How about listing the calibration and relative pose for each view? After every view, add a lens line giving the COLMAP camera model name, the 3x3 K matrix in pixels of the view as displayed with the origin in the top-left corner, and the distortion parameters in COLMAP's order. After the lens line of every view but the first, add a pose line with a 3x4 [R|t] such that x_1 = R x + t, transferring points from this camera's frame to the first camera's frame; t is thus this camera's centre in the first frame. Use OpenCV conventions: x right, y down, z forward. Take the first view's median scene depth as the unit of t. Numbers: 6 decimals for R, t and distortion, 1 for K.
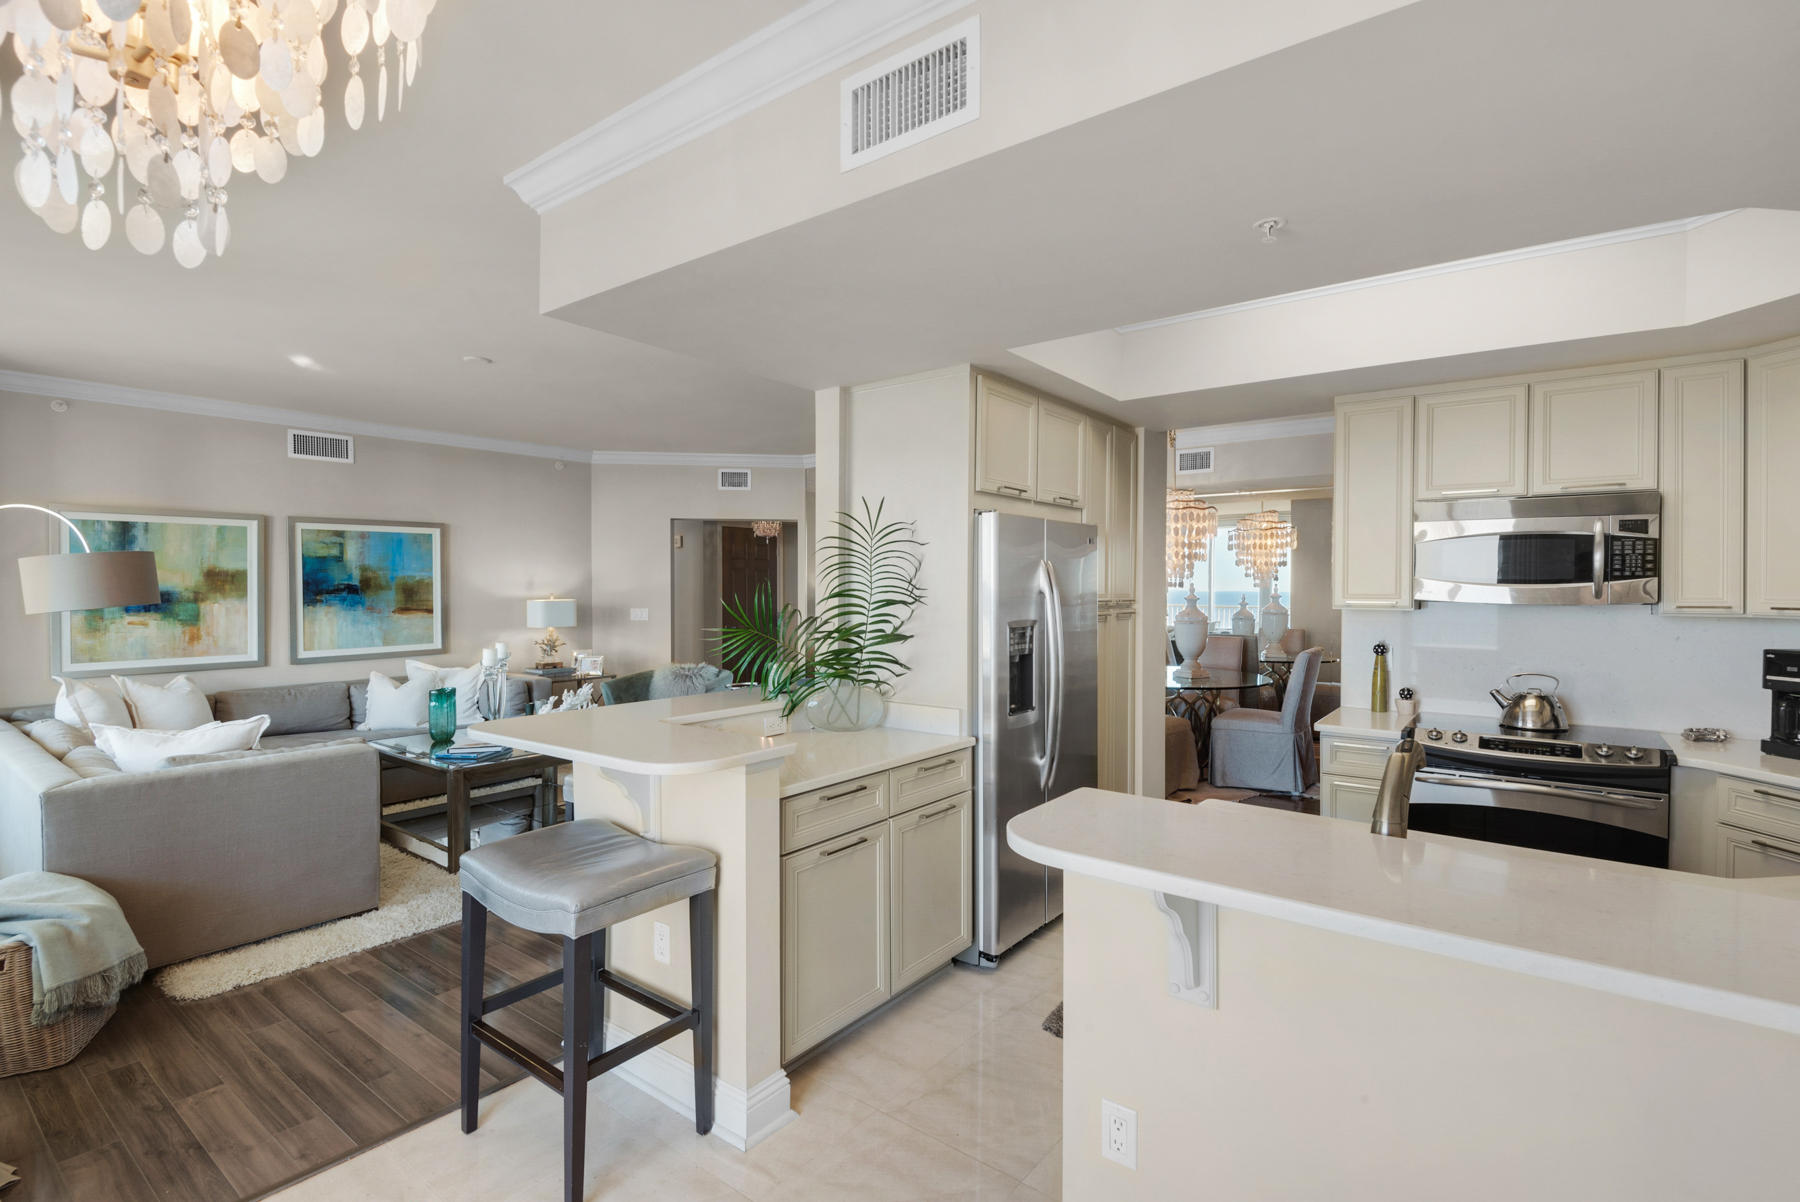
lens RADIAL K [[838.1, 0, 914.5], [0, 838.1, 594.3], [0, 0, 1]] dist [0.019247, -0.013967]
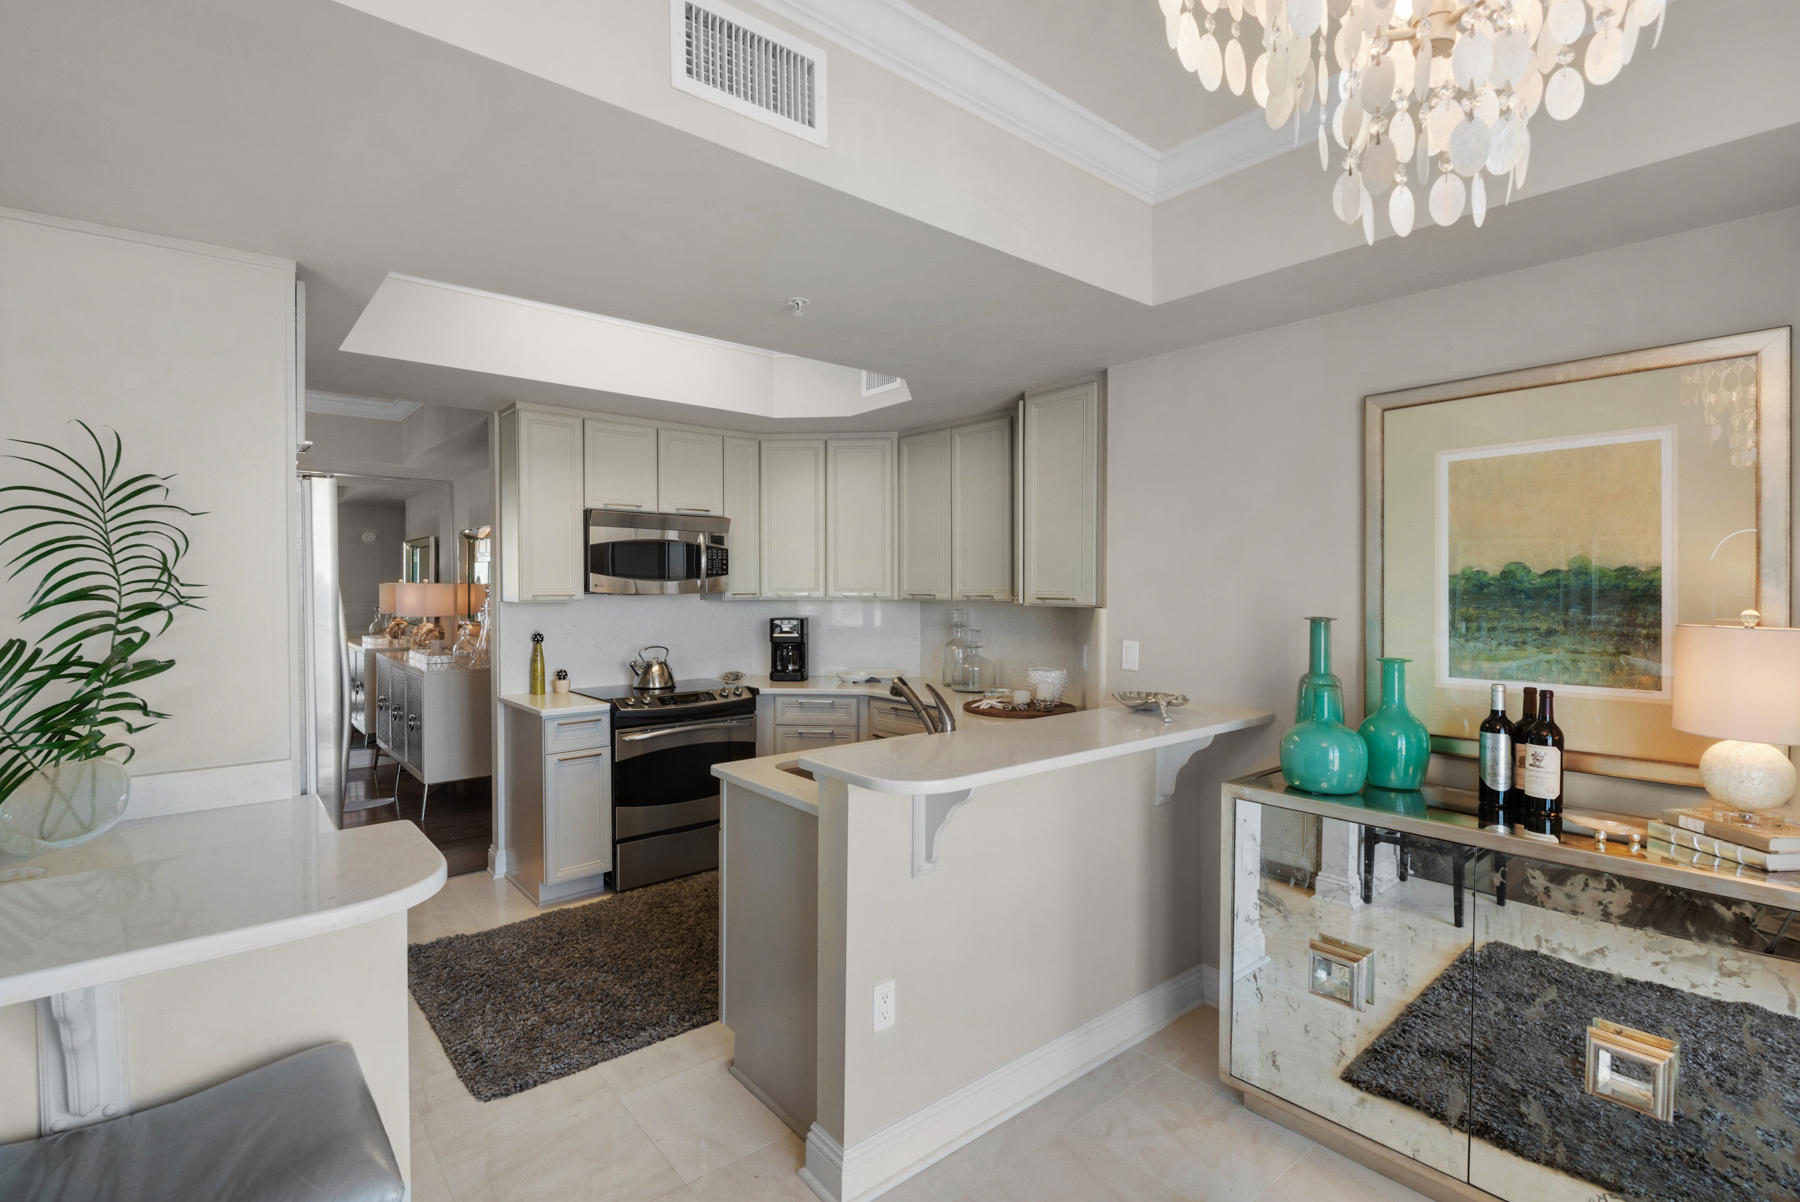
lens RADIAL K [[838.1, 0, 890.5], [0, 838.1, 591.3], [0, 0, 1]] dist [0.019247, -0.013967]
pose [[0.220461, -0.011552, 0.975327, -0.316040], [0.010574, 0.999899, 0.009453, -0.001278], [-0.975338, 0.008229, 0.220561, 0.222627]]
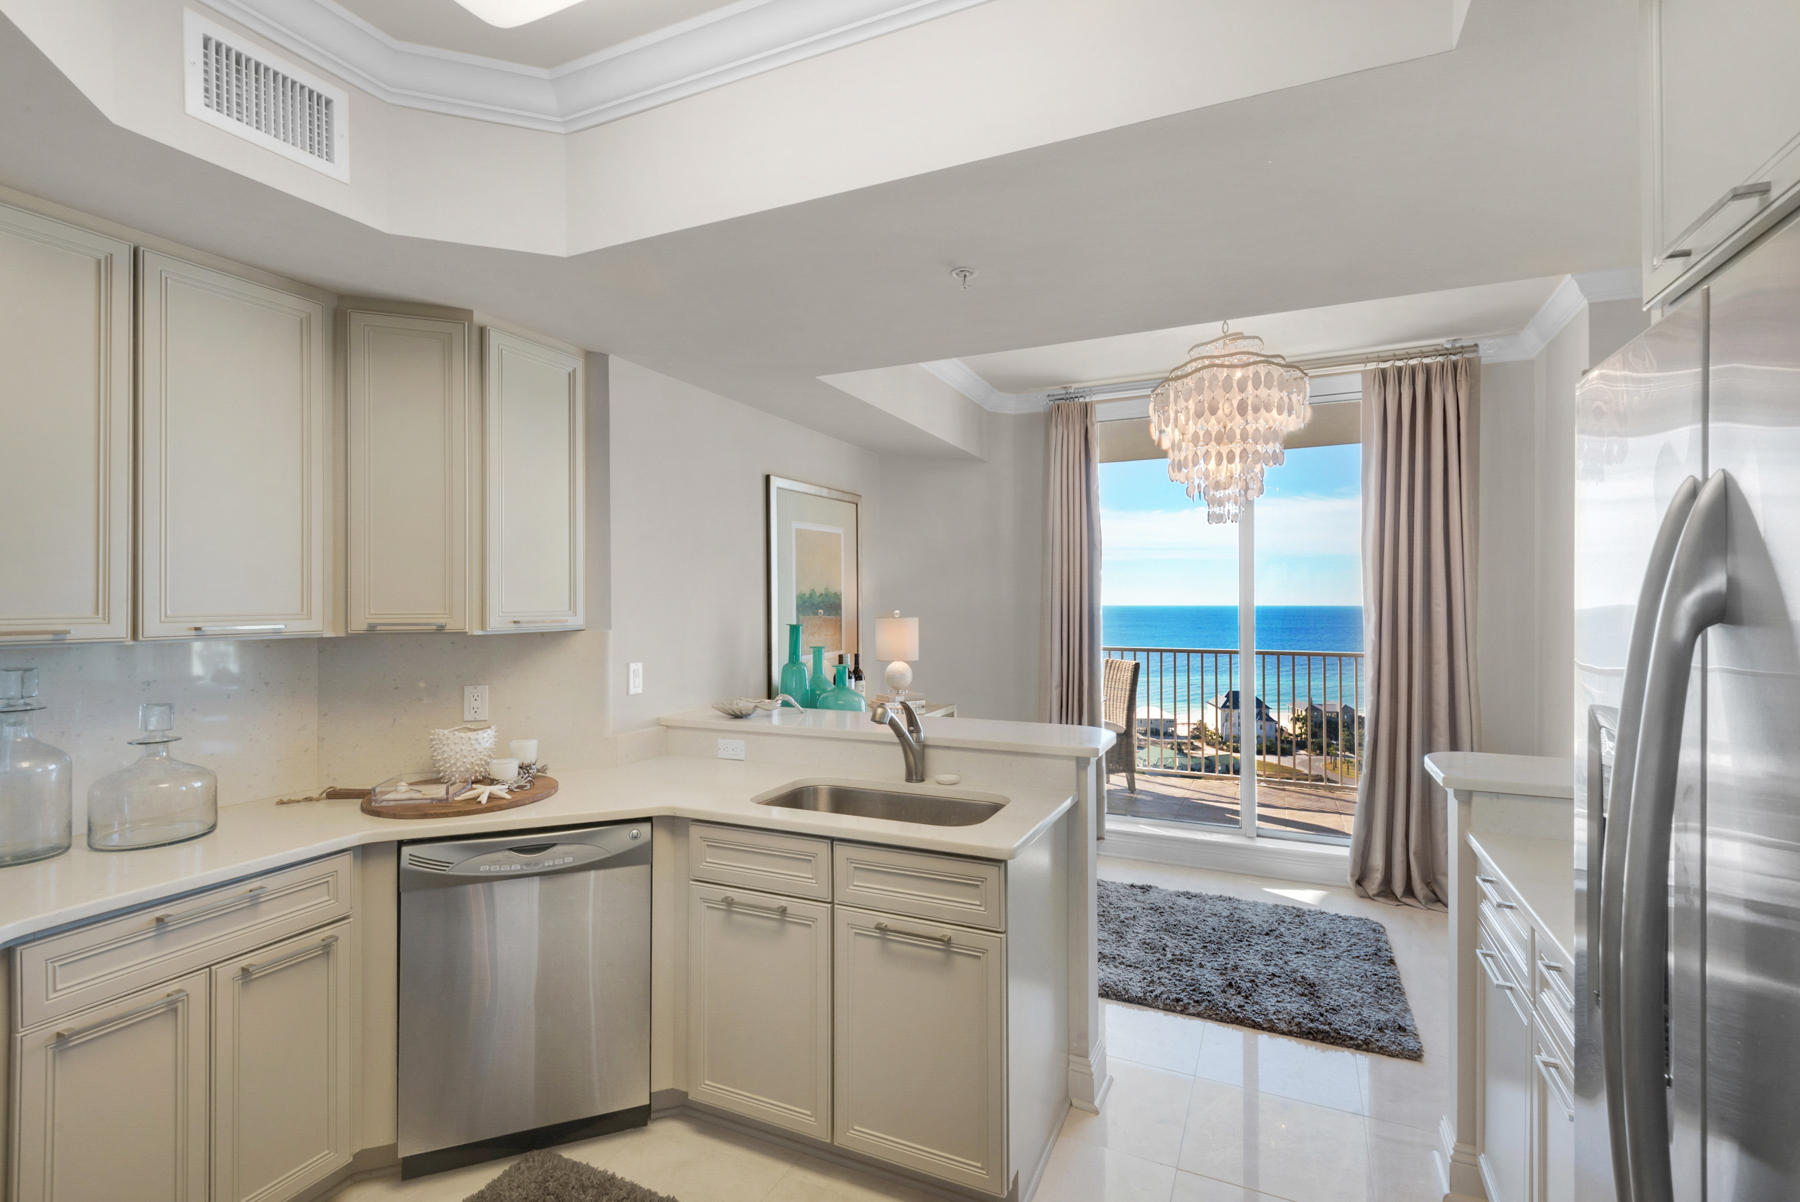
lens RADIAL K [[816.9, 0, 900.0], [0, 816.9, 596.6], [0, 0, 1]] dist [0.021579, -0.011985]
pose [[-0.978753, -0.001060, -0.205039, 0.256144], [-0.002313, 0.999980, 0.005870, -0.006125], [0.205029, 0.006219, -0.978736, 0.776278]]
